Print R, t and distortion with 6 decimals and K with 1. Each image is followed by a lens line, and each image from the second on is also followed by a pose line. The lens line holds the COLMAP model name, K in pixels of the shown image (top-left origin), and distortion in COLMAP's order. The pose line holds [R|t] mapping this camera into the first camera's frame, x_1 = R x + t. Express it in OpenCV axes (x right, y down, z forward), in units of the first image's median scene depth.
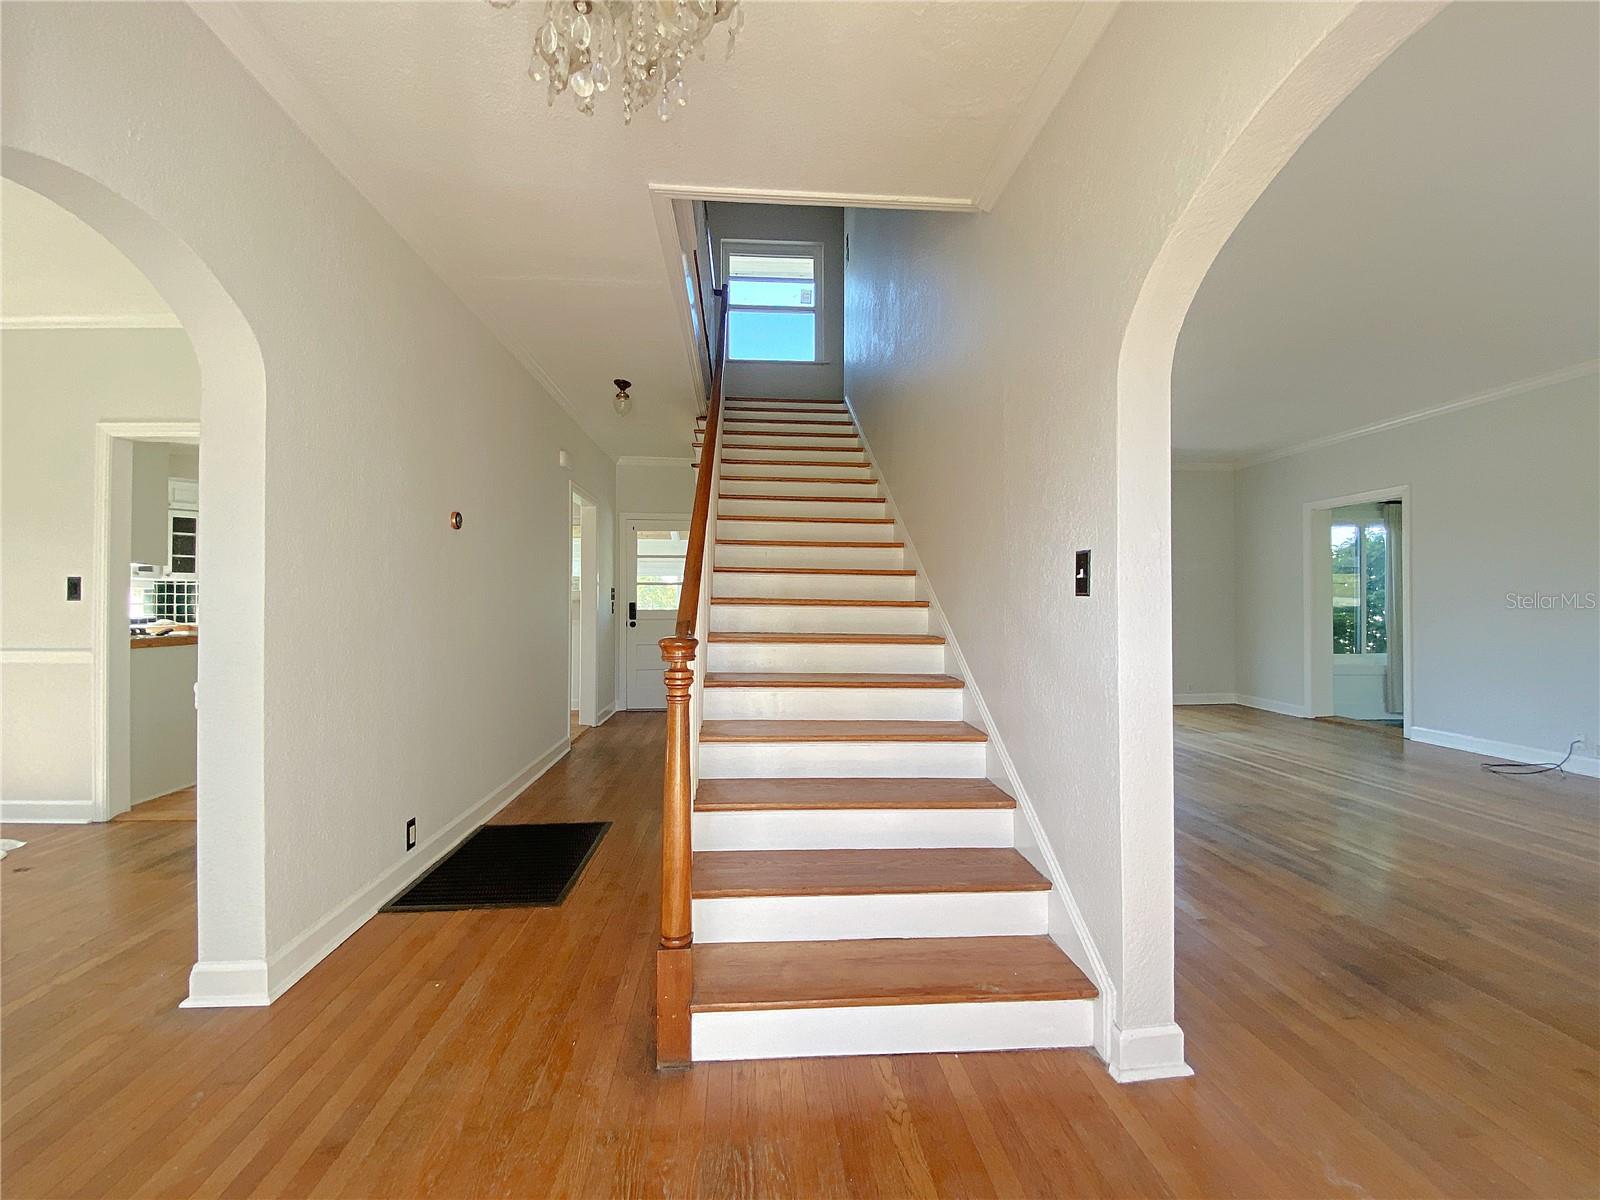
lens RADIAL K [[657.9, 0, 795.0], [0, 657.9, 598.3], [0, 0, 1]] dist [-0.000231, -0.000041]
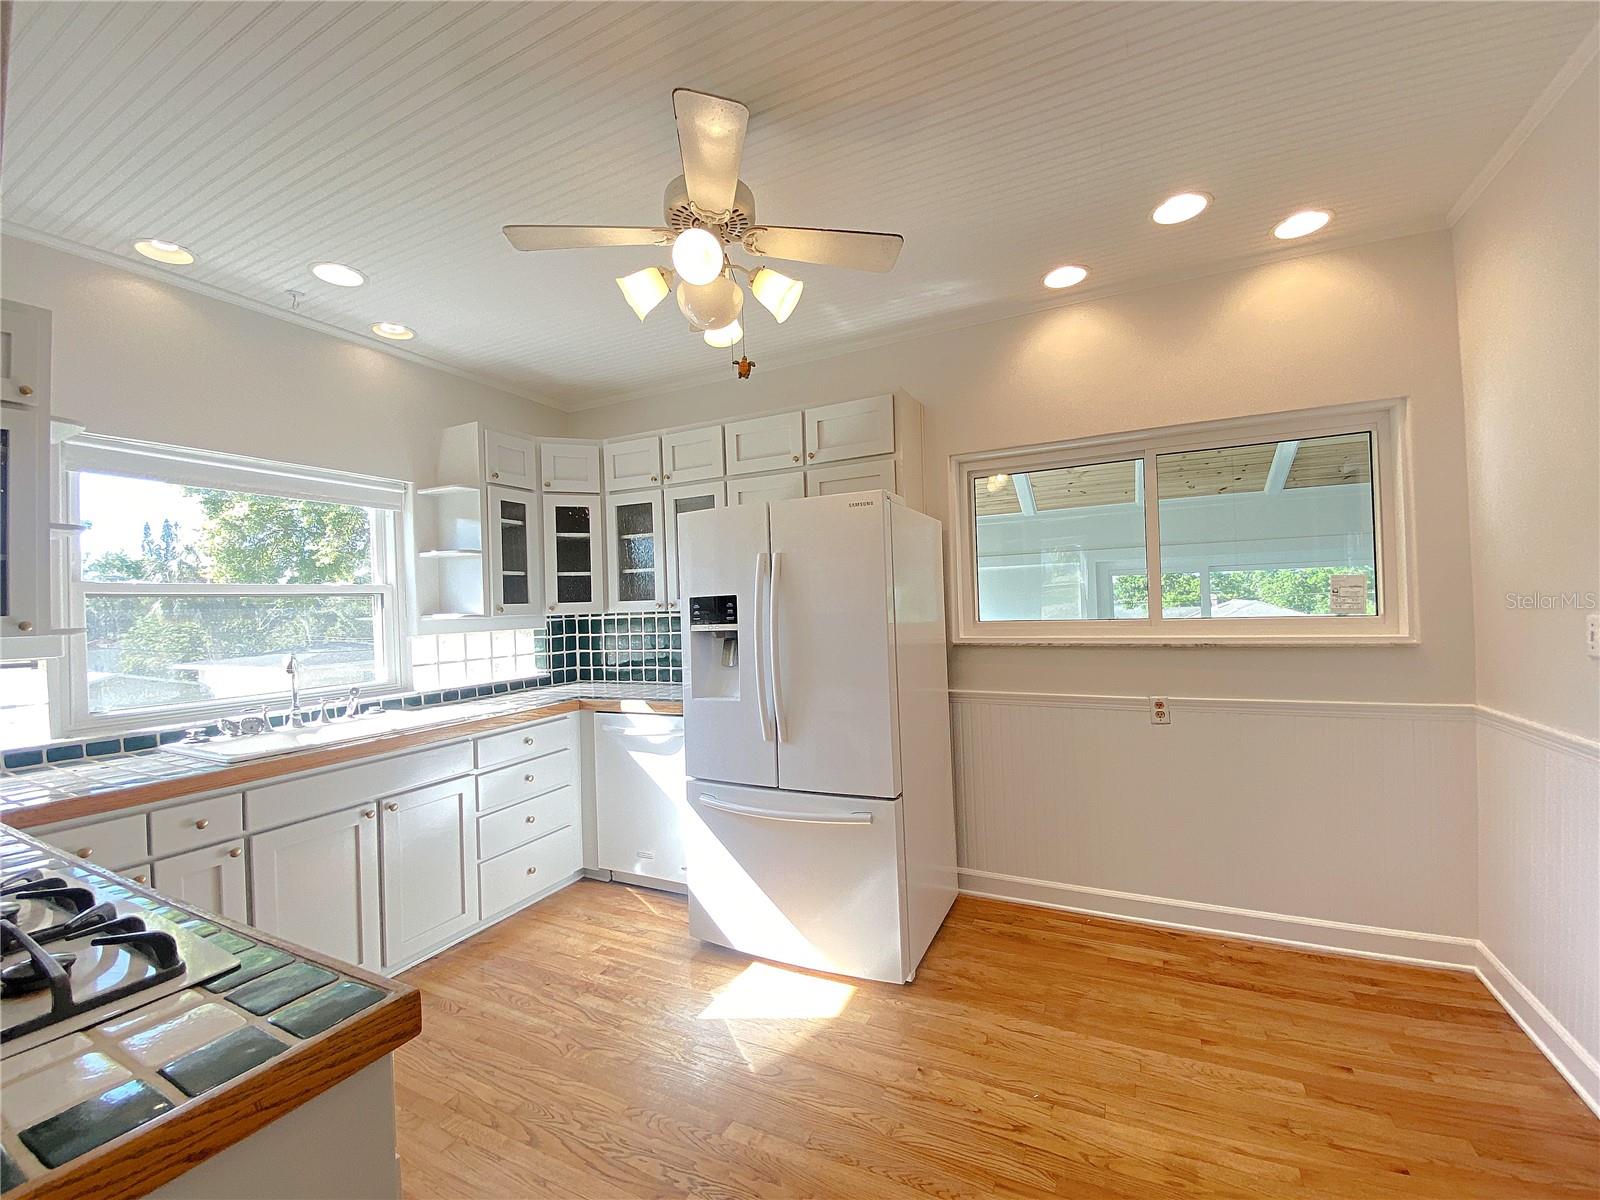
lens RADIAL K [[657.9, 0, 805.9], [0, 657.9, 602.7], [0, 0, 1]] dist [-0.000231, -0.000041]
pose [[0.850439, -0.036602, -0.524799, -0.430857], [0.038587, 0.999230, -0.007161, -0.024844], [0.524657, -0.014160, 0.851196, 0.590002]]
